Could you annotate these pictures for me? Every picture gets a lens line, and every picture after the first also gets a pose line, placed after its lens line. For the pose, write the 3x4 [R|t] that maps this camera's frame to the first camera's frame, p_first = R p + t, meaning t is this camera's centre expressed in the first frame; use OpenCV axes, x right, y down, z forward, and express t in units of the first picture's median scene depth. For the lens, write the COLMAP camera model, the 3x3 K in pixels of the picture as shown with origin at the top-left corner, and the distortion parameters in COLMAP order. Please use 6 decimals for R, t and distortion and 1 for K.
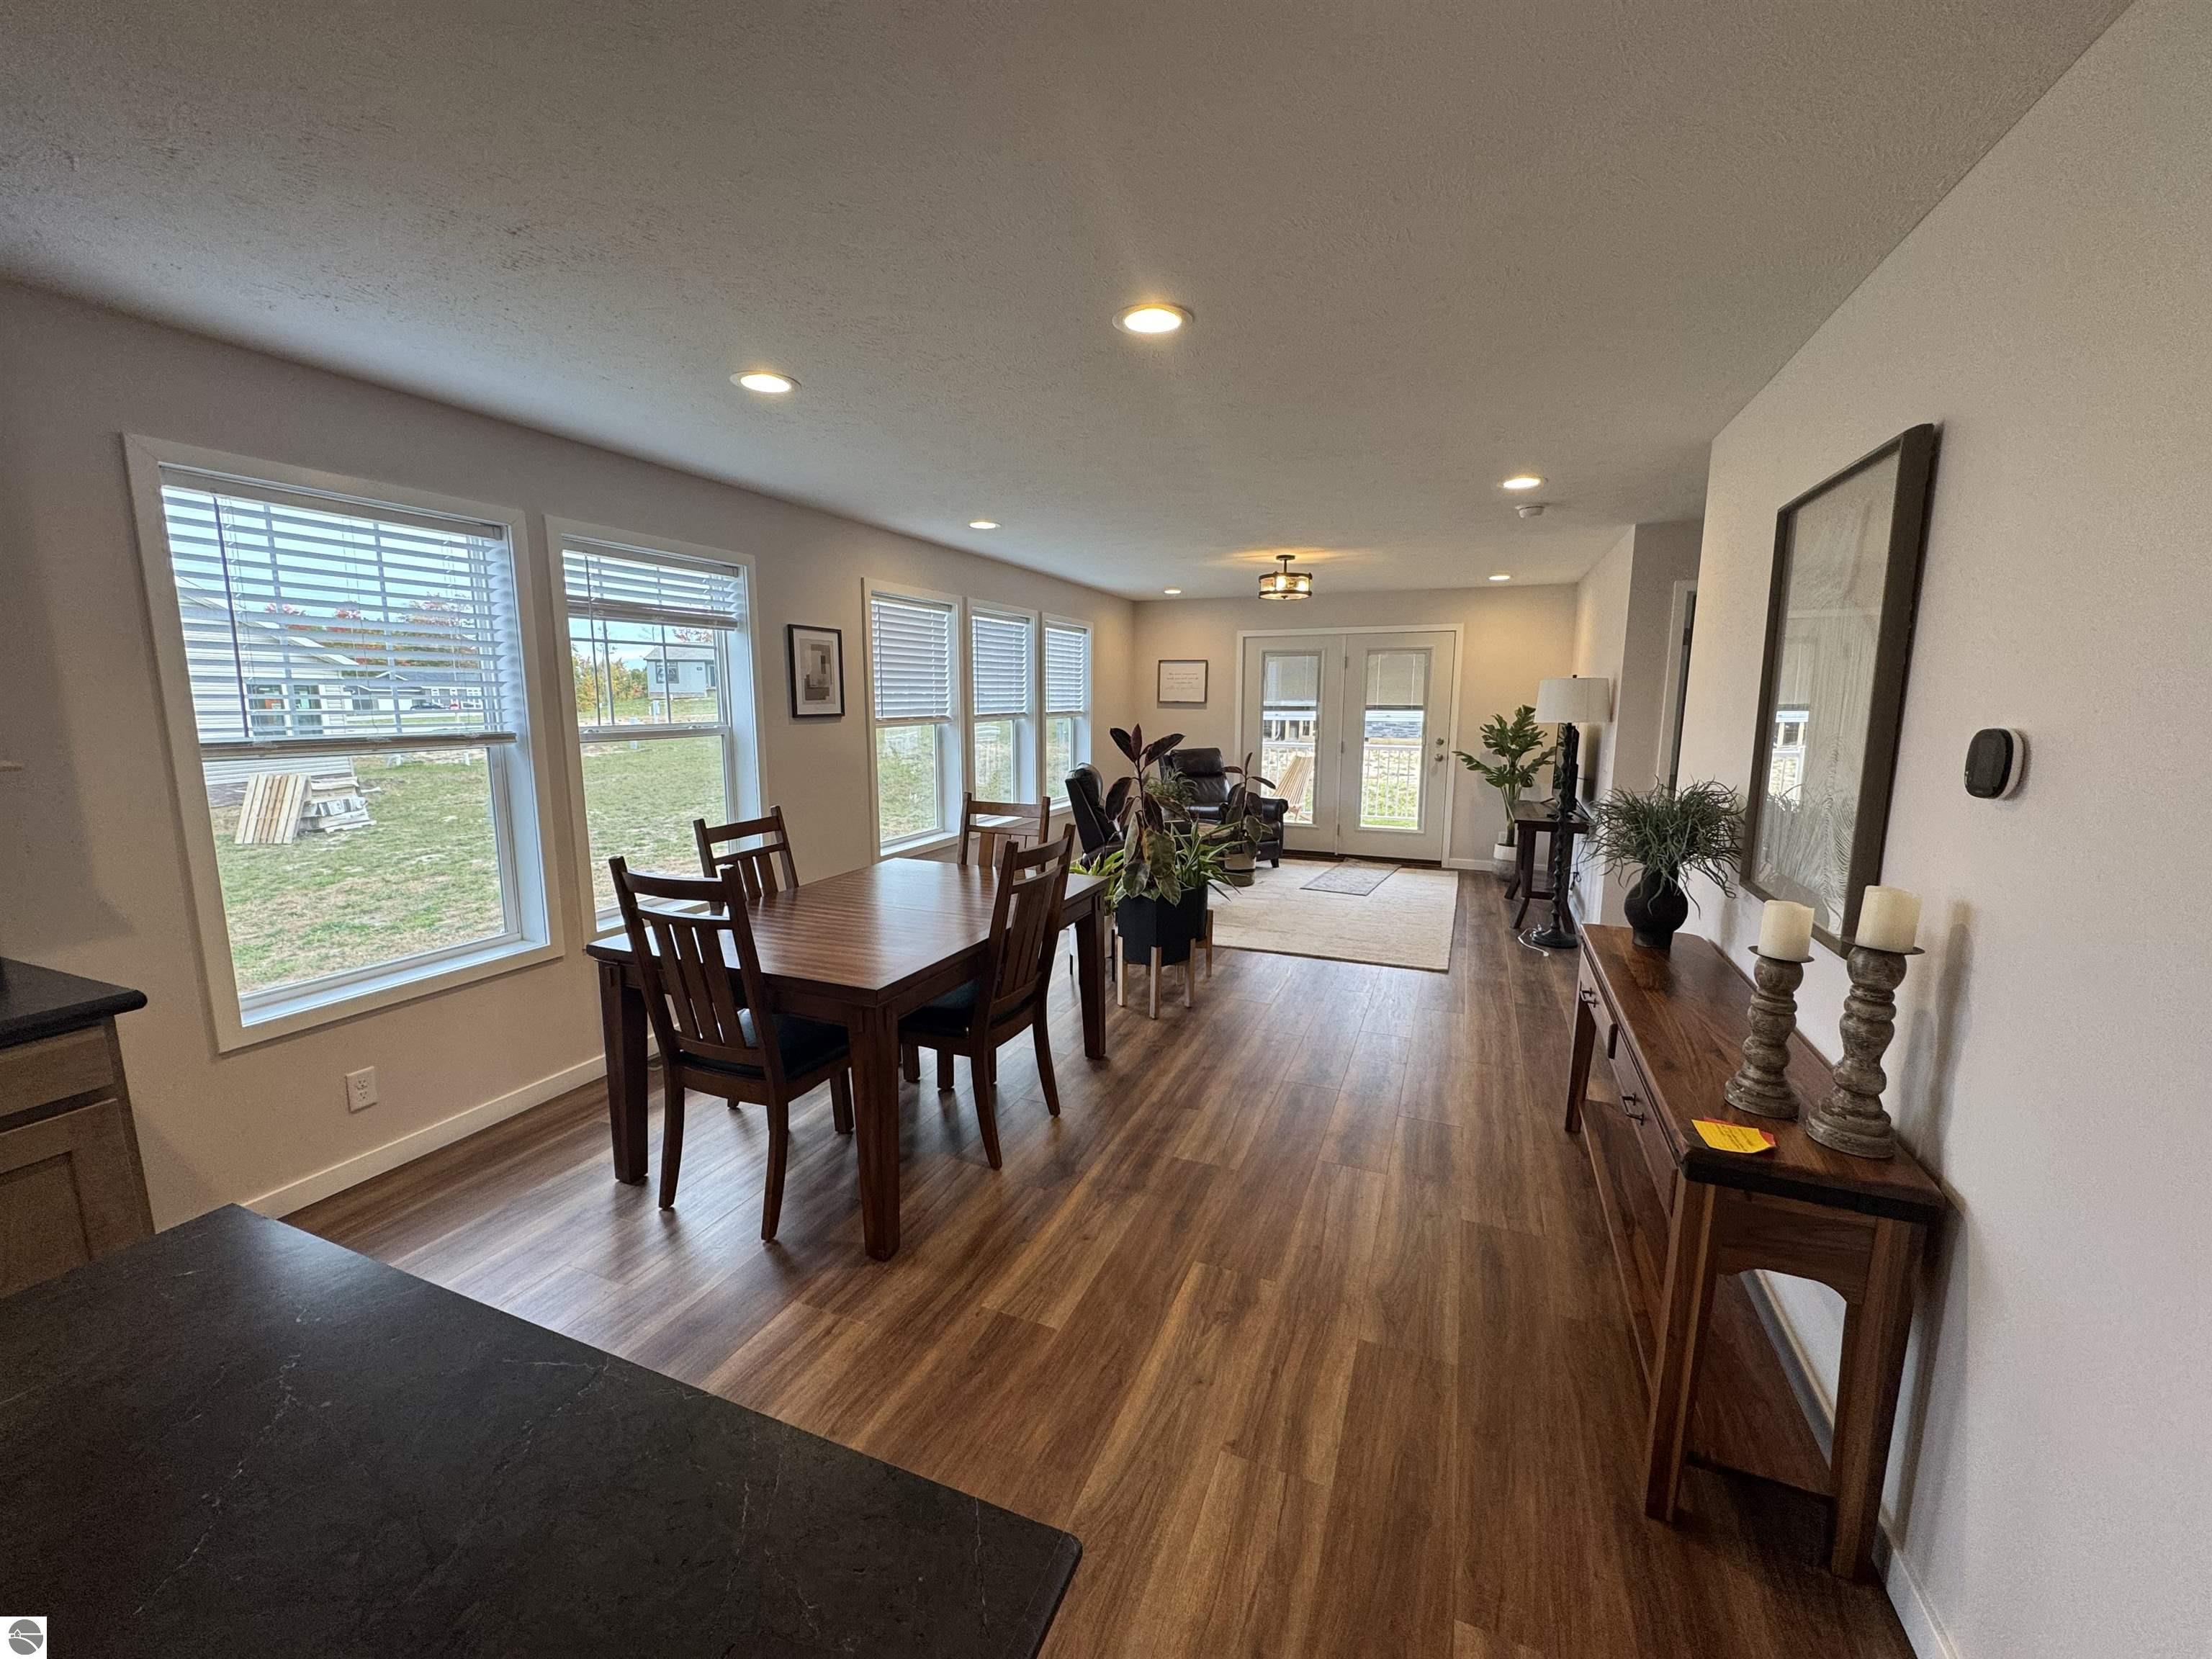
lens RADIAL K [[885.6, 0, 1095.9], [0, 885.6, 828.2], [0, 0, 1]] dist [0.001727, 0.000616]
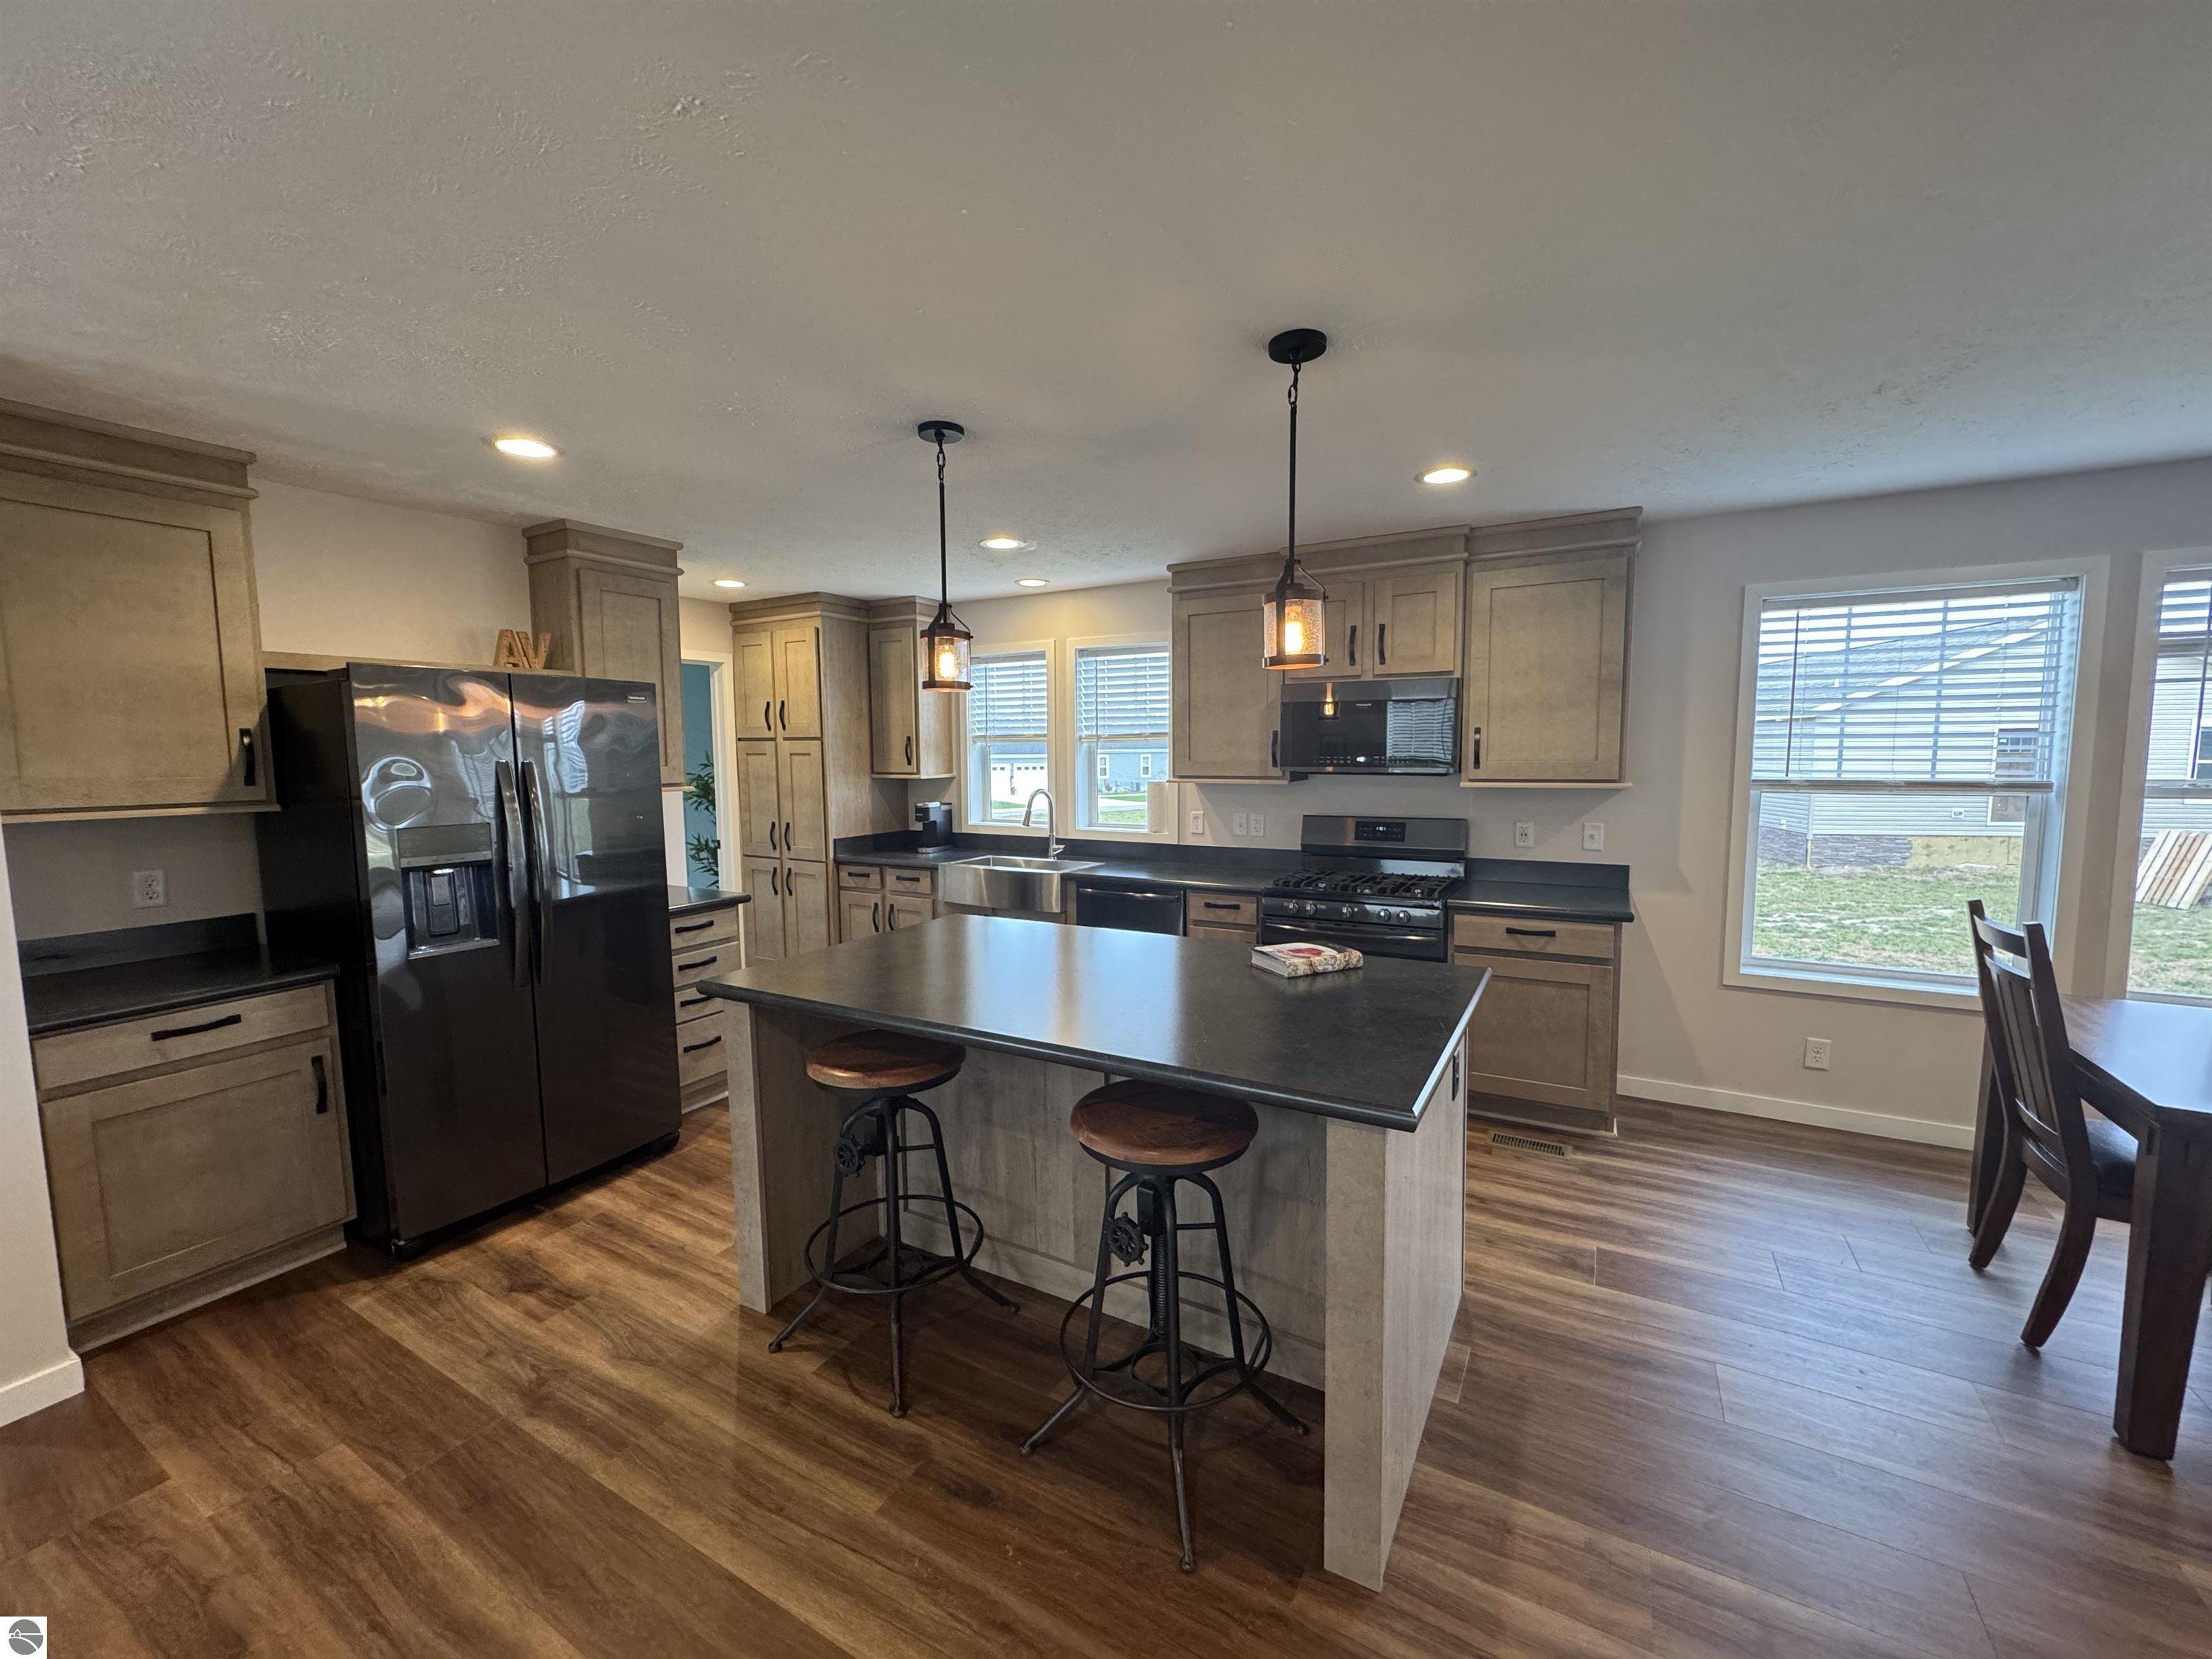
lens RADIAL K [[885.6, 0, 1105.0], [0, 885.6, 830.0], [0, 0, 1]] dist [0.001727, 0.000616]
pose [[-0.120476, 0.088130, -0.988797, 0.471372], [-0.140750, 0.984473, 0.104894, -0.010812], [0.982688, 0.151810, -0.106201, 0.071916]]
